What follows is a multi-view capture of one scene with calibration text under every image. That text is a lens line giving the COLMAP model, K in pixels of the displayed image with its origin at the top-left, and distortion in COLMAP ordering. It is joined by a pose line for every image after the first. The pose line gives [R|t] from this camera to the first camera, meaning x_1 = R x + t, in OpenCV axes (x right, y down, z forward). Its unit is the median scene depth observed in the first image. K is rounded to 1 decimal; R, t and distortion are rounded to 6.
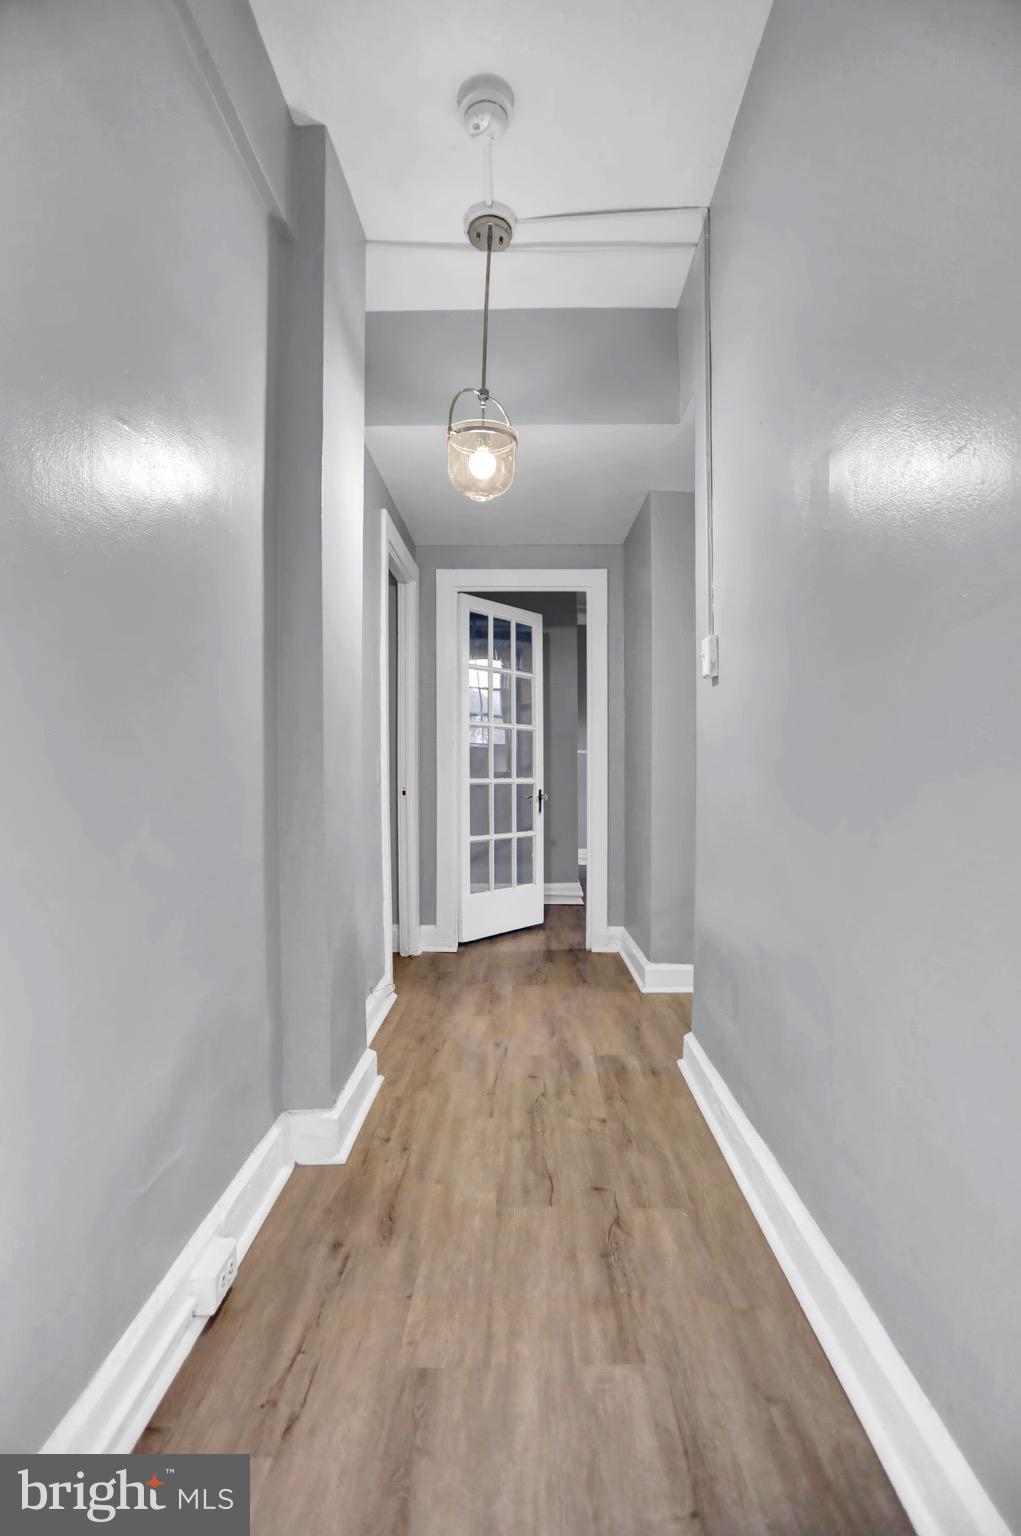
lens RADIAL K [[766.5, 0, 512.3], [0, 766.5, 765.4], [0, 0, 1]] dist [-0.068782, 0.025243]
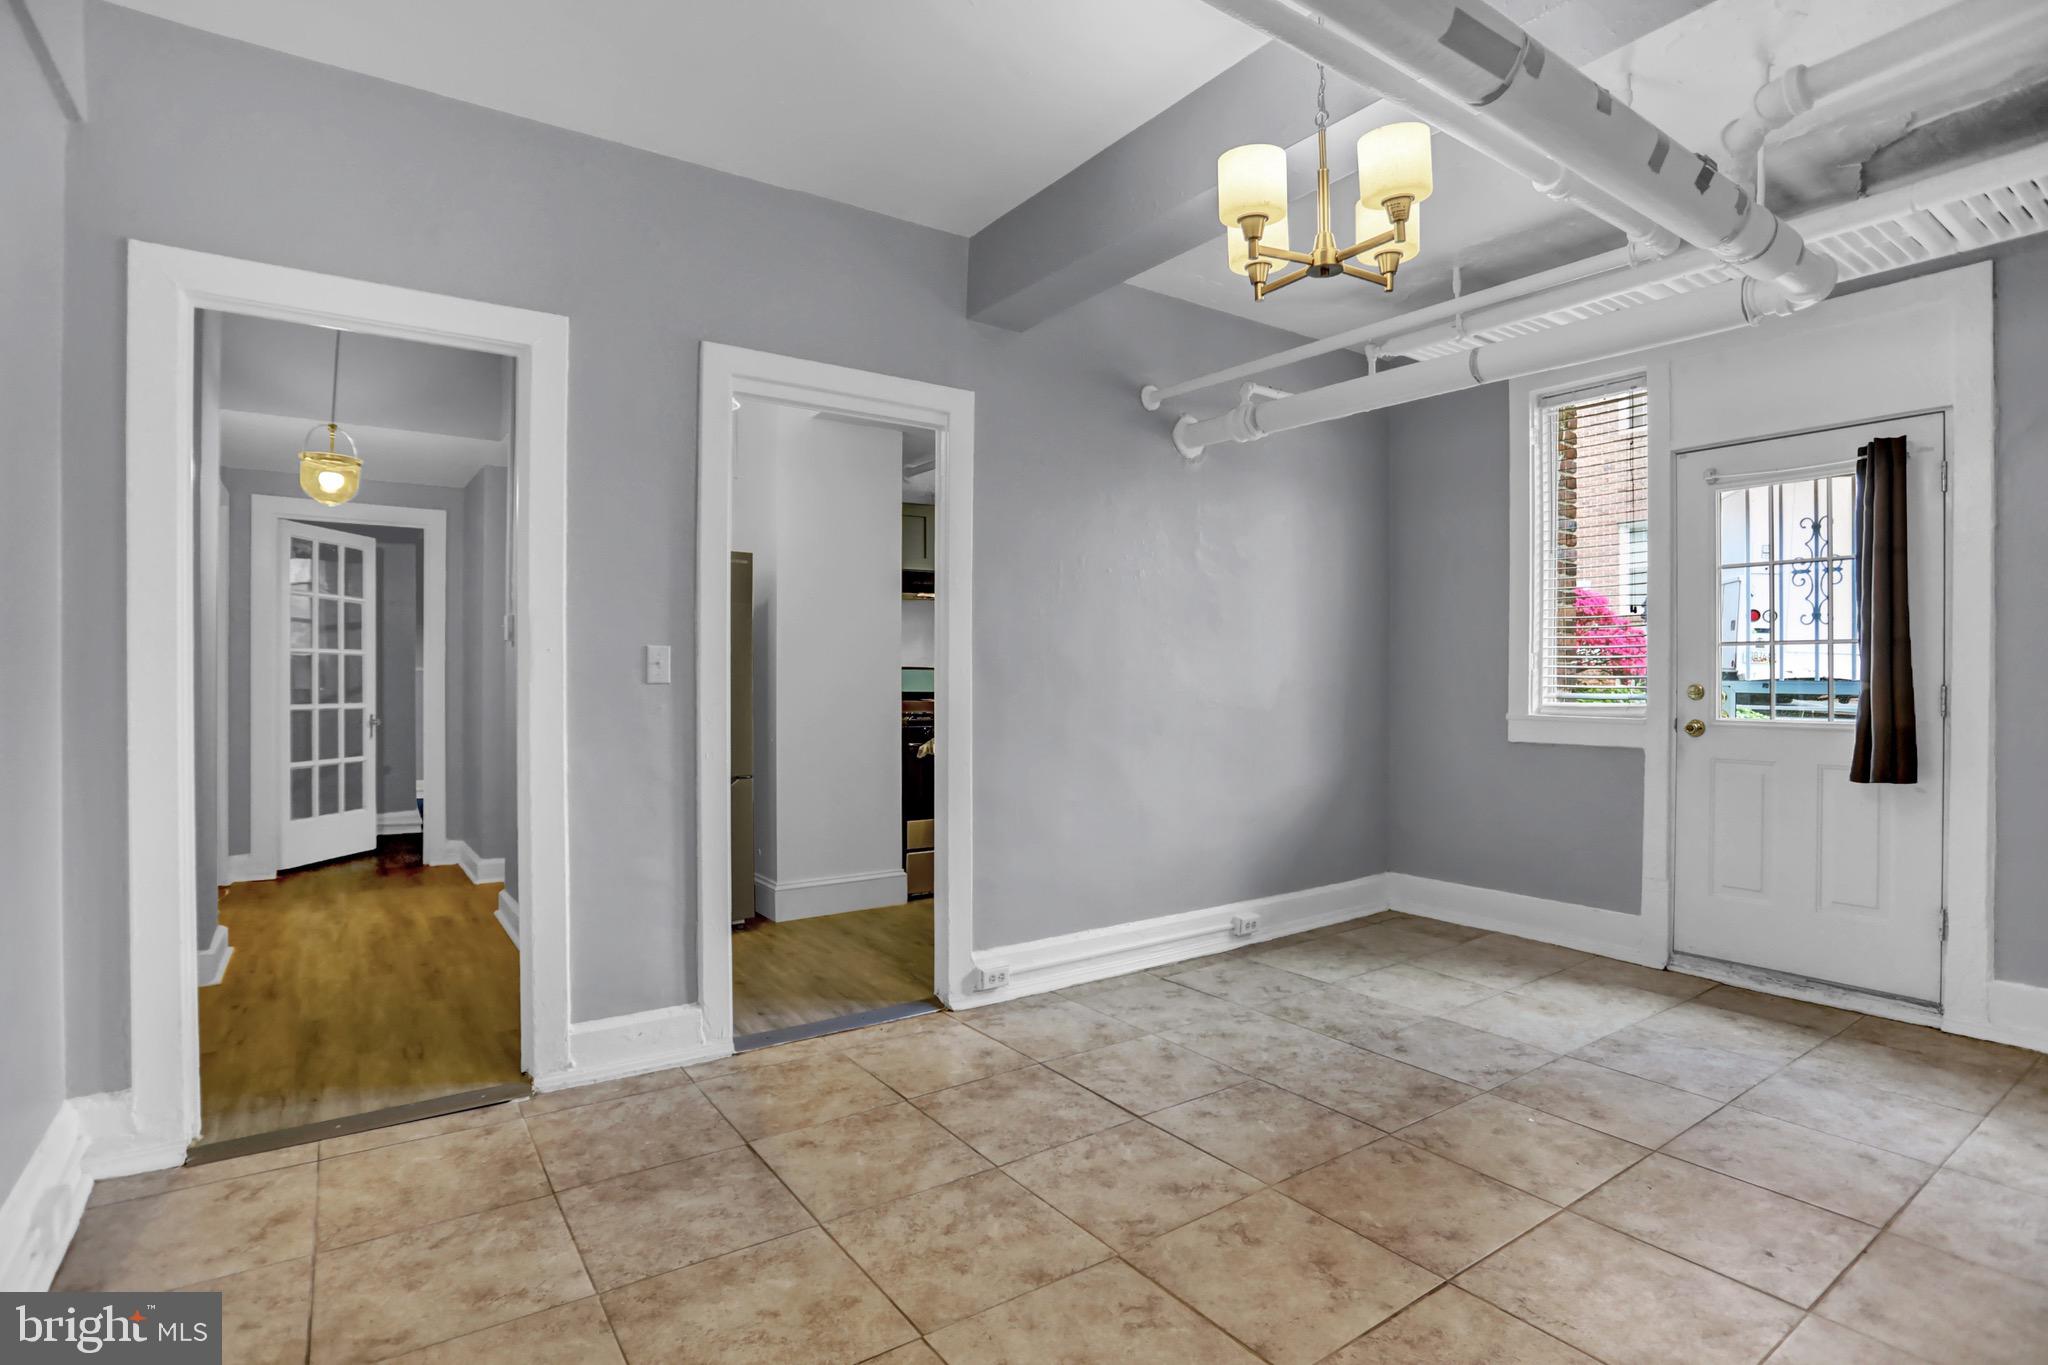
lens RADIAL K [[1022.0, 0, 1043.5], [0, 1022.0, 687.6], [0, 0, 1]] dist [-0.068782, 0.025243]
pose [[0.802485, 0.001744, 0.596669, -0.037082], [-0.006875, 0.999956, 0.006324, -0.018643], [-0.596632, -0.009177, 0.802462, -0.591637]]
